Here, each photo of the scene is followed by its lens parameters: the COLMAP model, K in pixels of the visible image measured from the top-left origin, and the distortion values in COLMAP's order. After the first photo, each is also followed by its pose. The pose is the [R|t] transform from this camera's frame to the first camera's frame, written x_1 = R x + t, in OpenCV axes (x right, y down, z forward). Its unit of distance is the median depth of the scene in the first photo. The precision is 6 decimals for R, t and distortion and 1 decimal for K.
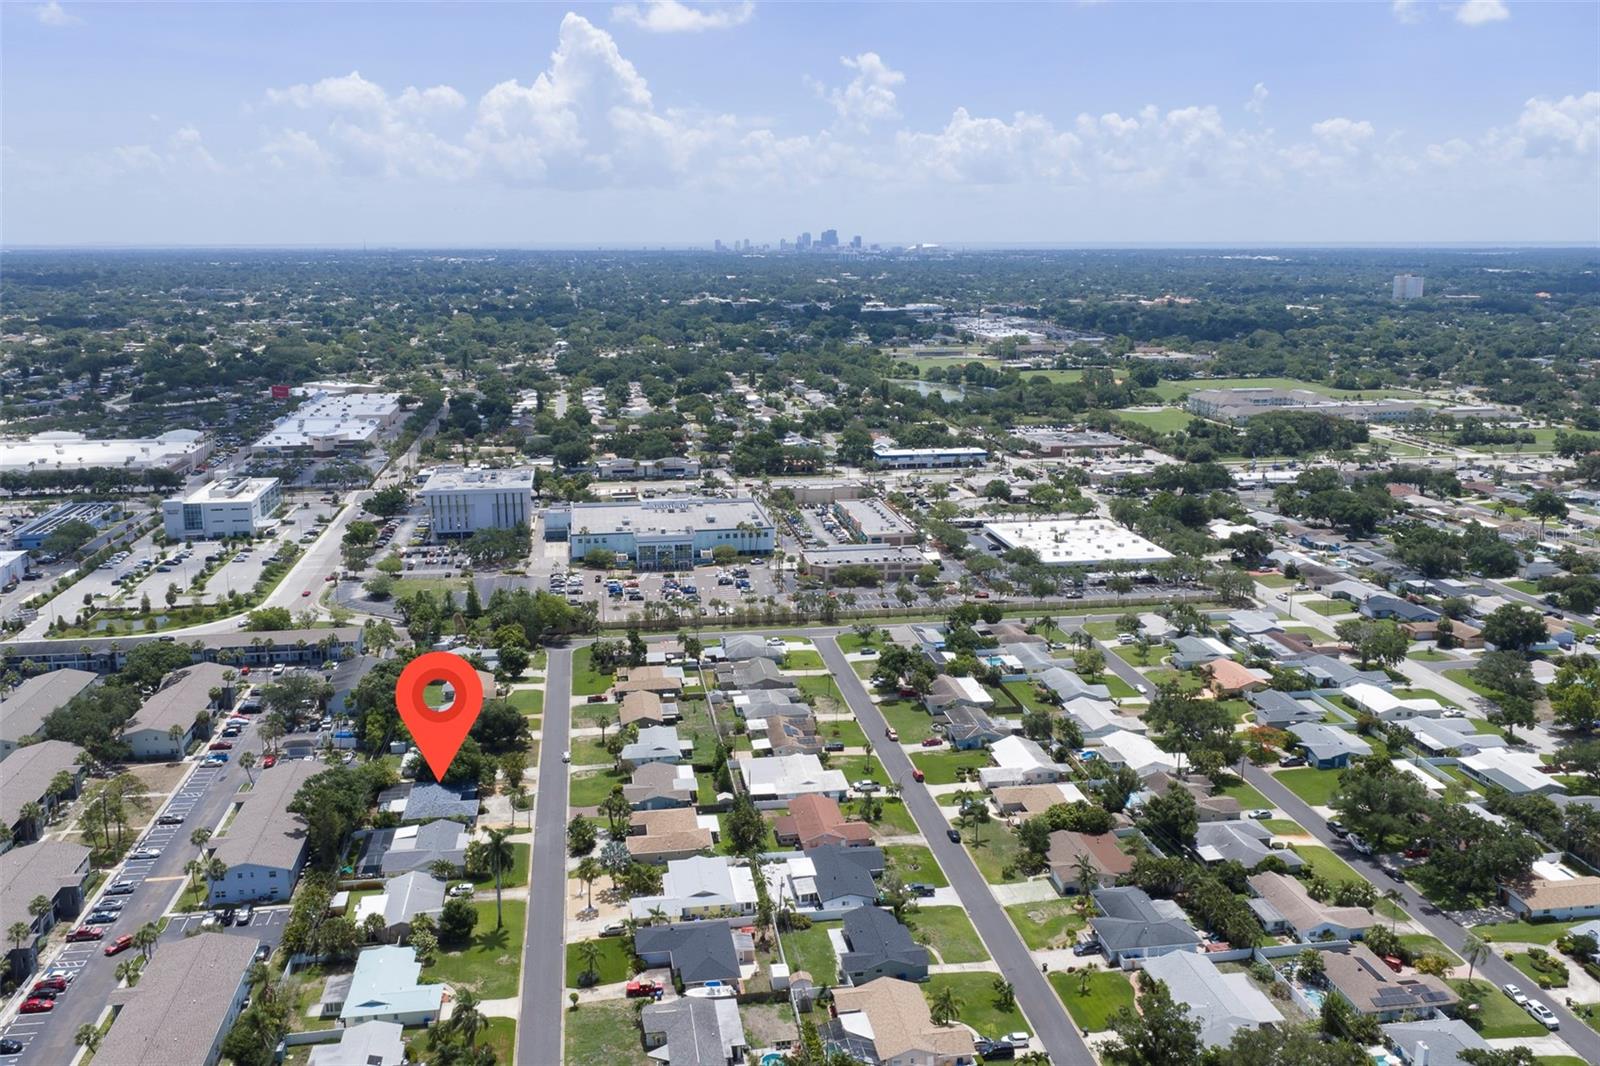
lens RADIAL K [[1320.2, 0, 808.9], [0, 1320.2, 526.4], [0, 0, 1]] dist [0.021581, -0.037434]
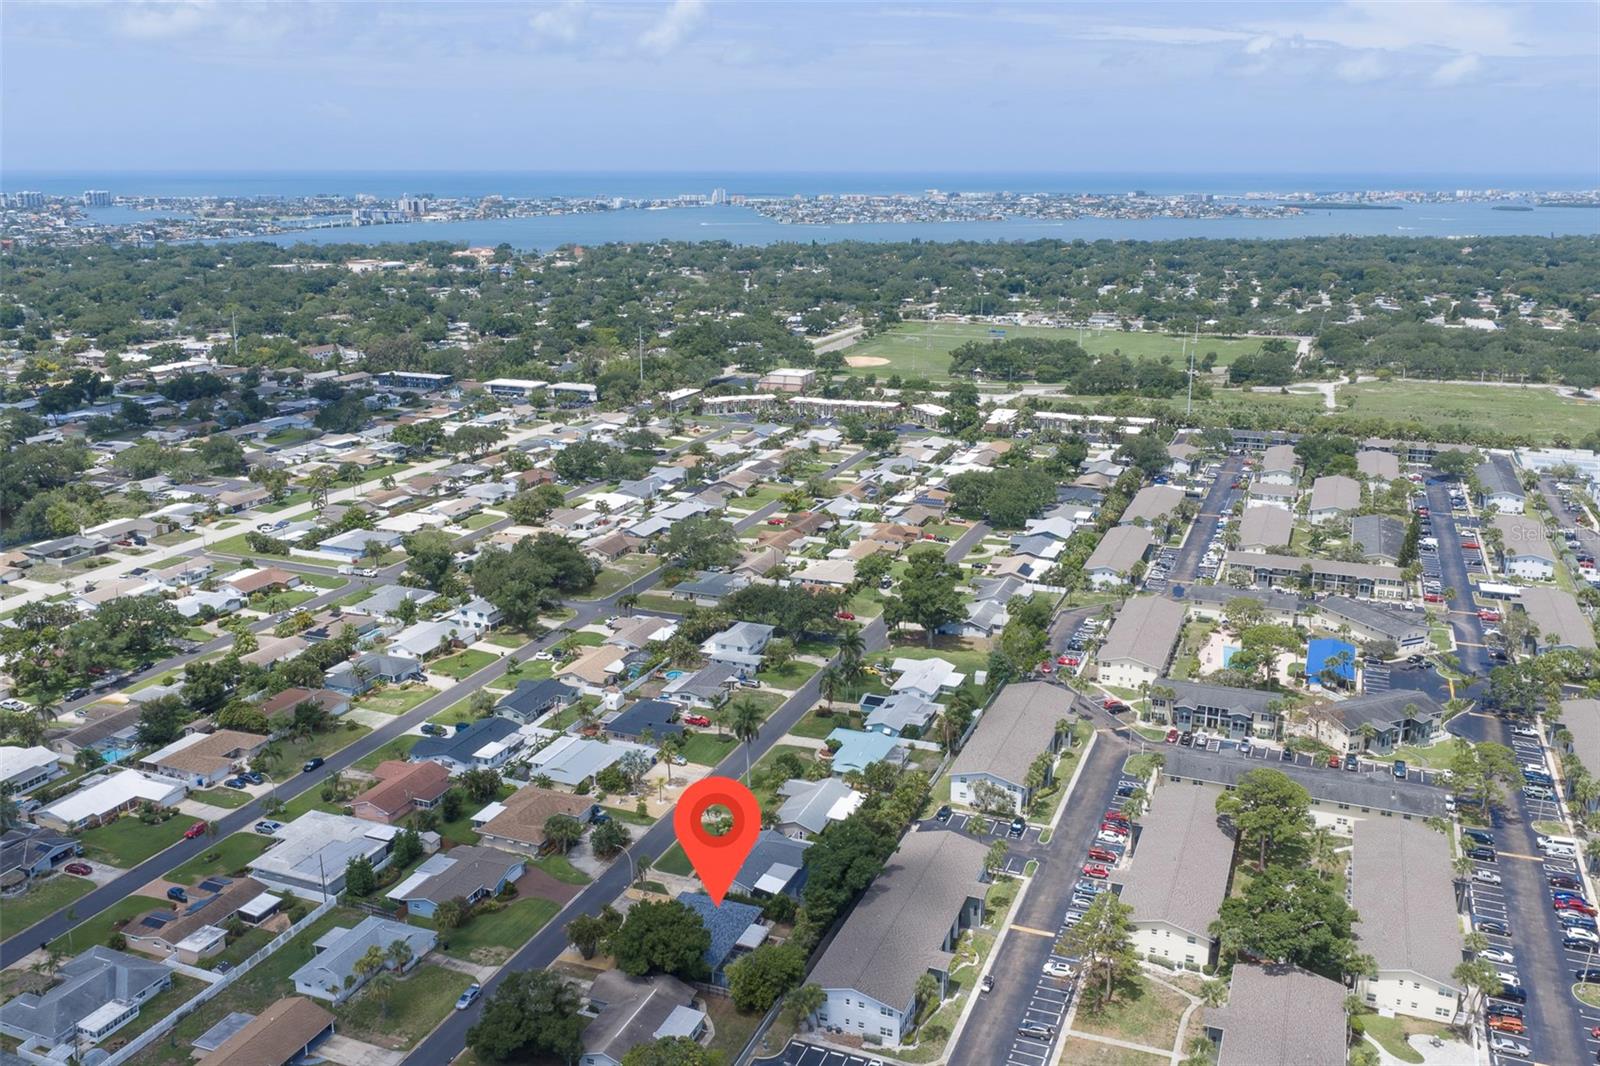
lens RADIAL K [[1320.2, 0, 808.9], [0, 1320.2, 526.4], [0, 0, 1]] dist [0.021581, -0.037434]
pose [[-0.856869, -0.137058, 0.496981, -0.489318], [0.104604, 0.897737, 0.427932, -0.229664], [-0.504810, 0.418669, -0.754906, 1.047680]]
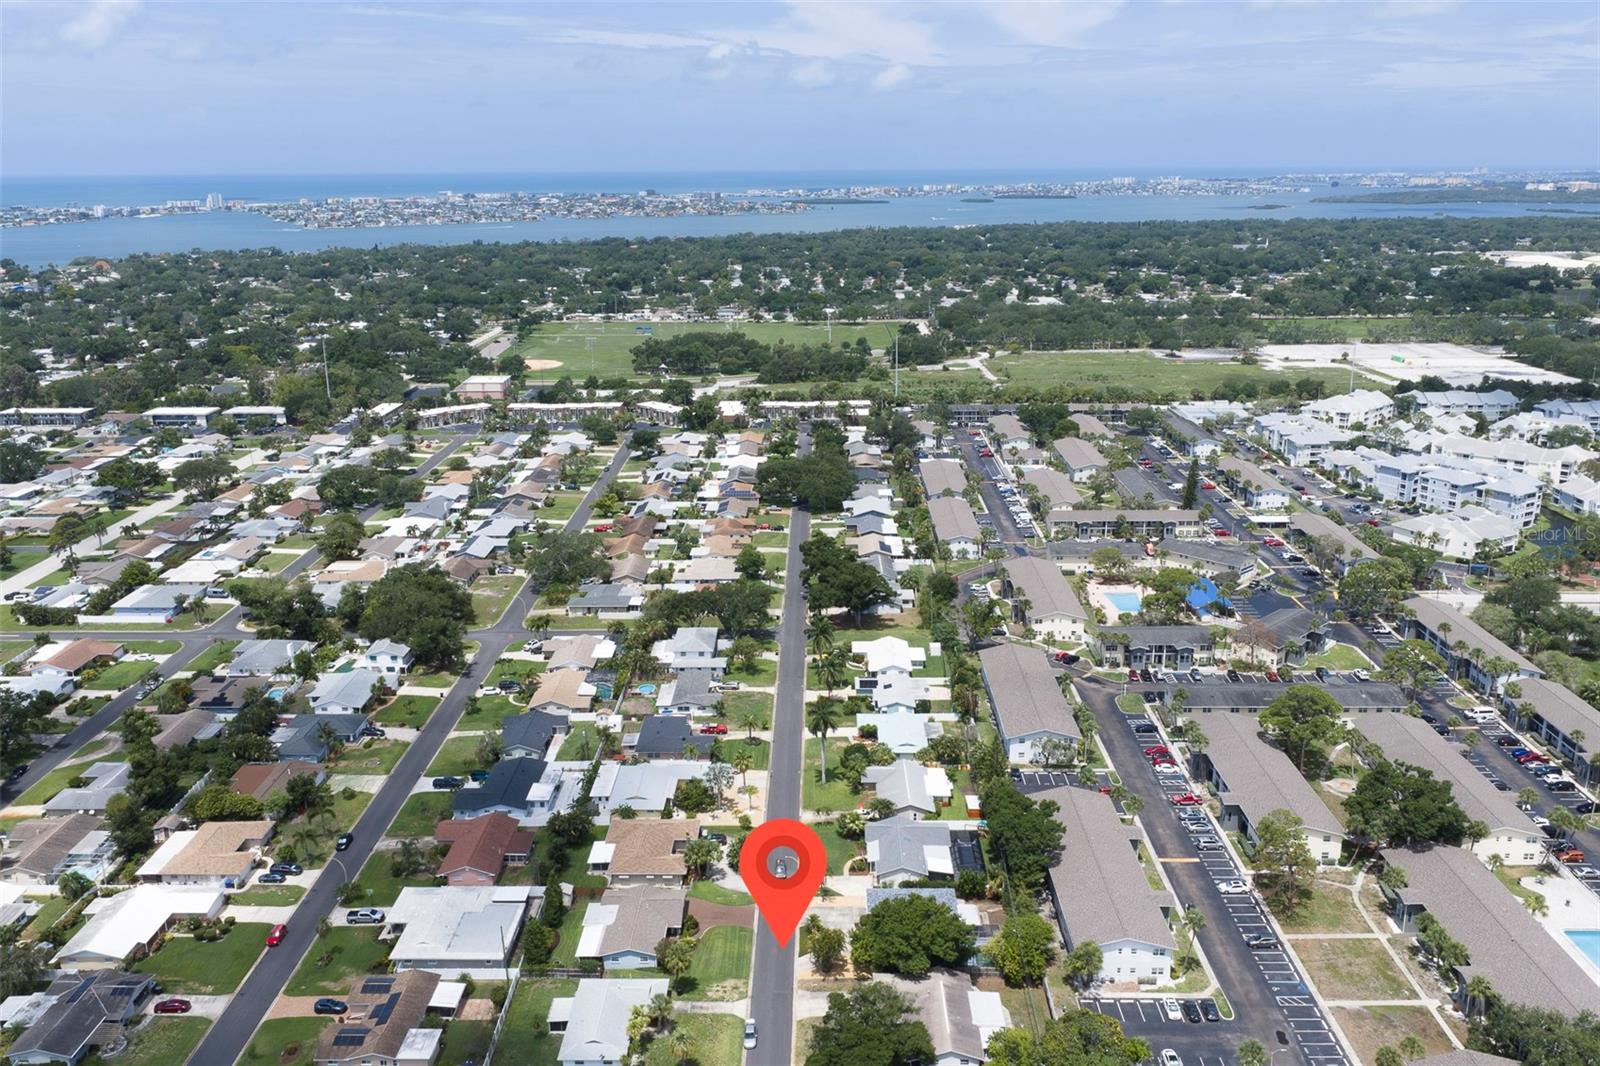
lens RADIAL K [[1295.5, 0, 800.0], [0, 1295.5, 533.0], [0, 0, 1]] dist [0.012164, -0.016829]
pose [[-0.983612, -0.042605, 0.175194, -0.241368], [0.043969, 0.885665, 0.462238, -0.246812], [-0.174857, 0.462366, -0.869277, 1.132774]]
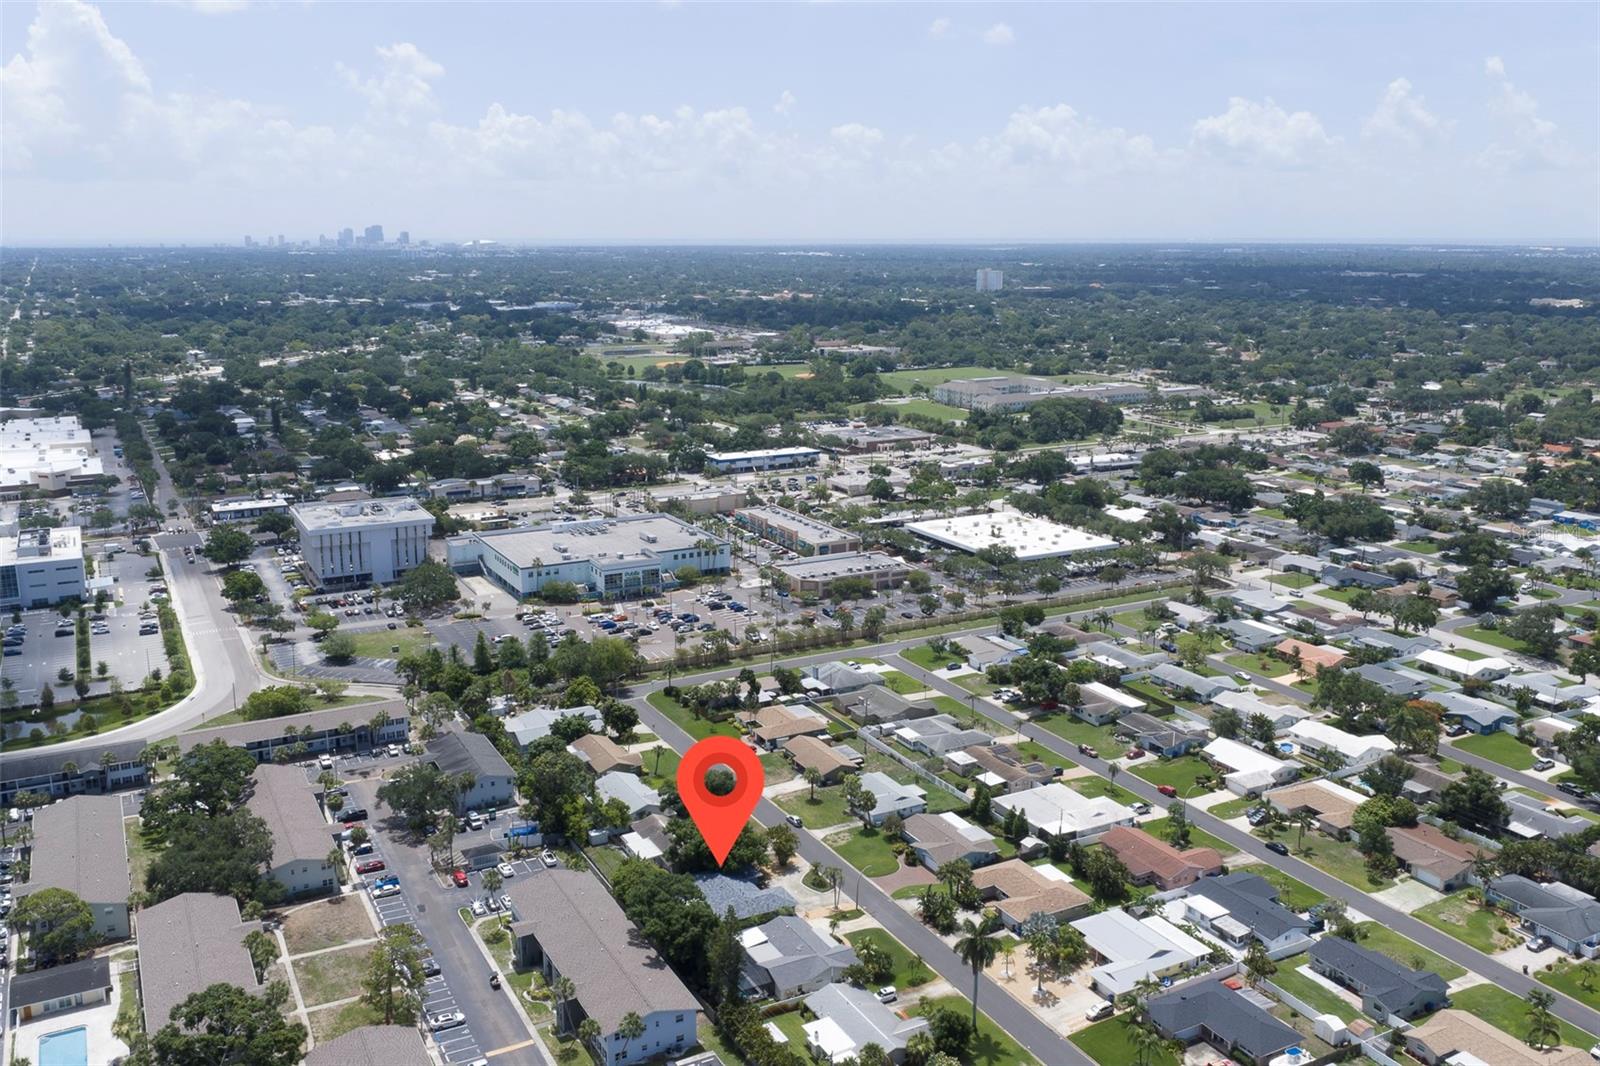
lens RADIAL K [[1320.2, 0, 808.9], [0, 1320.2, 526.4], [0, 0, 1]] dist [0.021581, -0.037434]
pose [[0.948497, -0.068624, 0.309262, -0.348315], [0.067817, 0.997608, 0.013375, -0.026256], [-0.309441, 0.008287, 0.950883, 0.127246]]
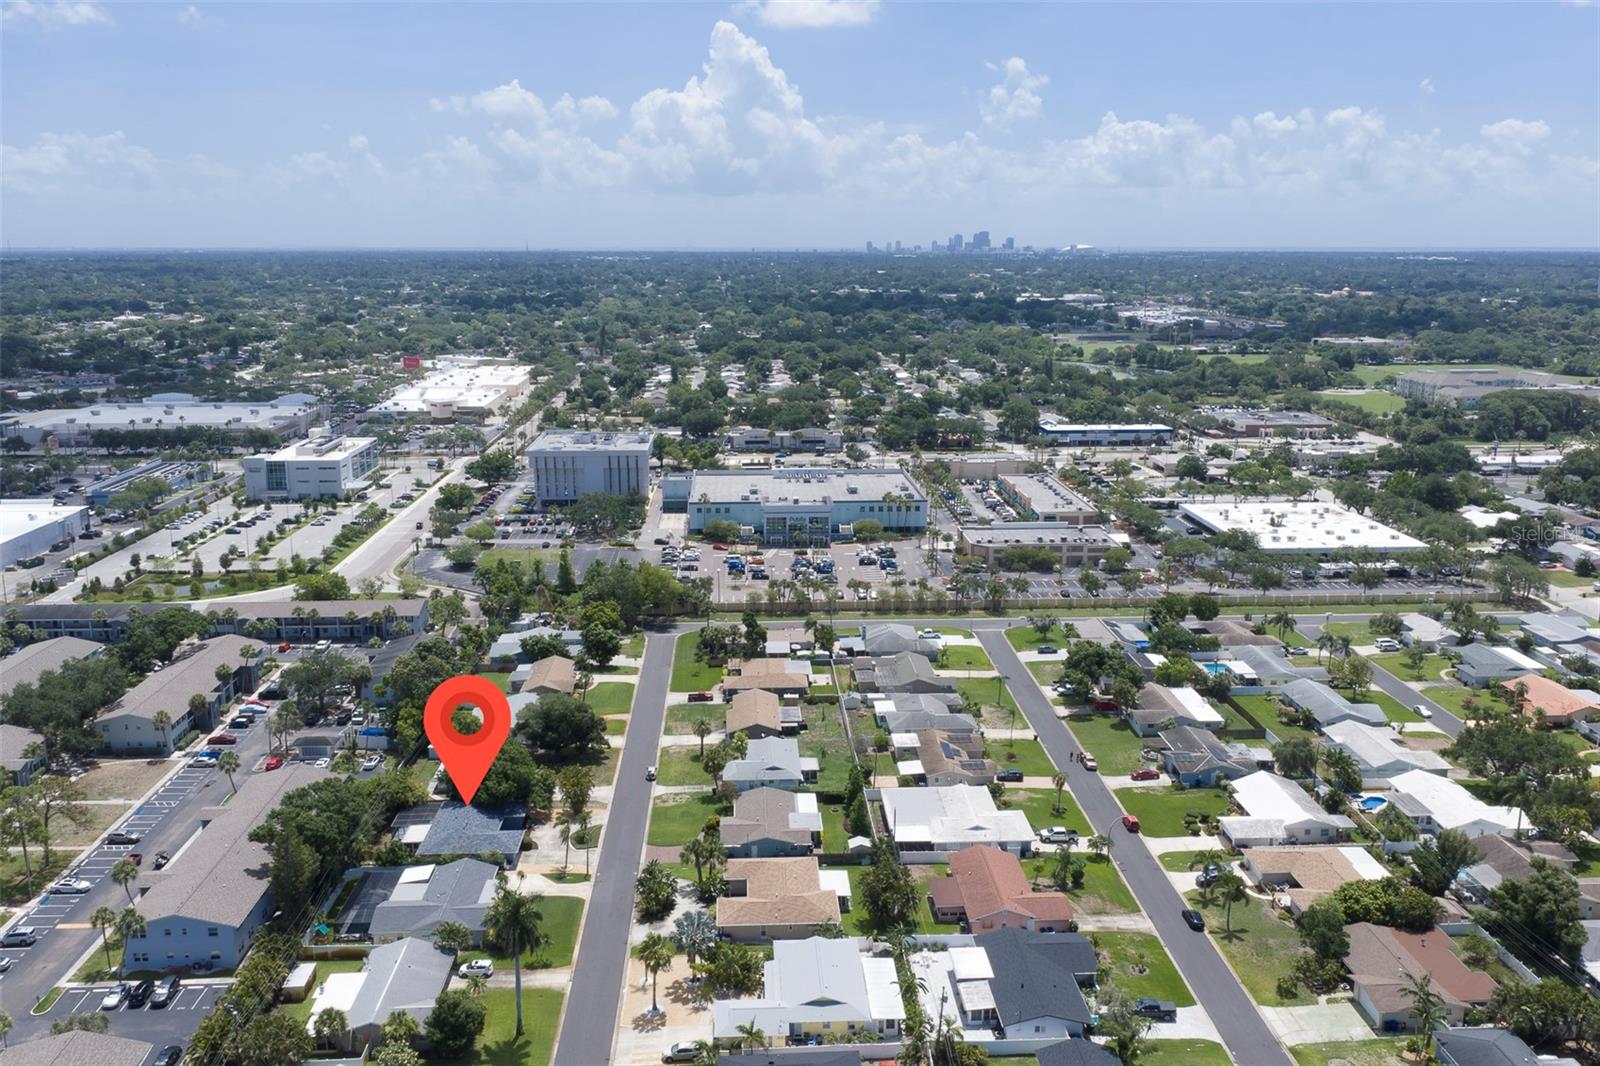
lens RADIAL K [[1320.2, 0, 808.9], [0, 1320.2, 526.4], [0, 0, 1]] dist [0.021581, -0.037434]
pose [[0.993732, 0.023395, -0.109312, -0.012135], [-0.023427, 0.999725, 0.000990, 0.024657], [0.109305, 0.001577, 0.994007, 0.209042]]
